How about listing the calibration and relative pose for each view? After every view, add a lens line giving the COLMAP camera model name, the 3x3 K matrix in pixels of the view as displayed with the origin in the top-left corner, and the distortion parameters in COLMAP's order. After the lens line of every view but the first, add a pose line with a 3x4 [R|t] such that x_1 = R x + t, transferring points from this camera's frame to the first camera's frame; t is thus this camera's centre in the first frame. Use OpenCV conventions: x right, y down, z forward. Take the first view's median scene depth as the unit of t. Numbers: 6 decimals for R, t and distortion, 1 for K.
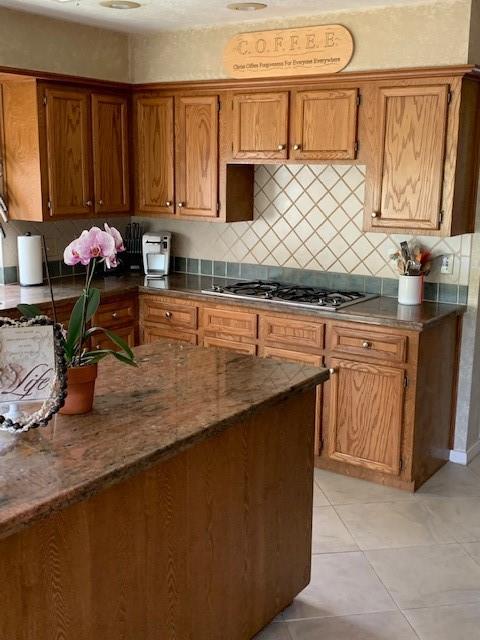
lens RADIAL K [[746.3, 0, 240.0], [0, 746.3, 320.0], [0, 0, 1]] dist [0.234042, -0.777374]
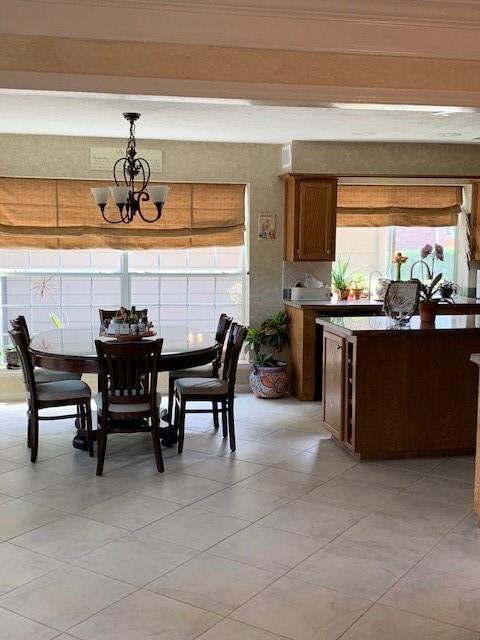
lens RADIAL K [[746.3, 0, 240.0], [0, 746.3, 320.0], [0, 0, 1]] dist [0.234042, -0.777374]
pose [[0.714158, 0.067923, -0.696681, 0.588317], [-0.137459, 0.989510, -0.044434, 0.171207], [0.686355, 0.127498, 0.716003, -0.653490]]
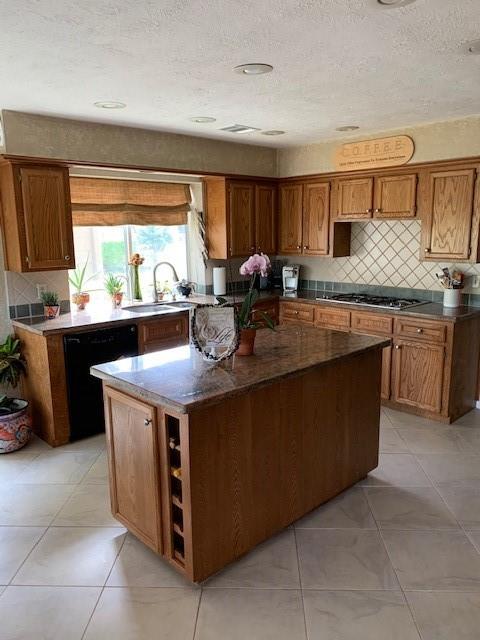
lens RADIAL K [[480.8, 0, 240.0], [0, 480.8, 320.0], [0, 0, 1]] dist [0.113658, -0.245483]
pose [[0.976216, 0.015594, -0.216236, 0.016387], [-0.018552, 0.999760, -0.011657, 0.027602], [0.216003, 0.015391, 0.976271, -0.095092]]
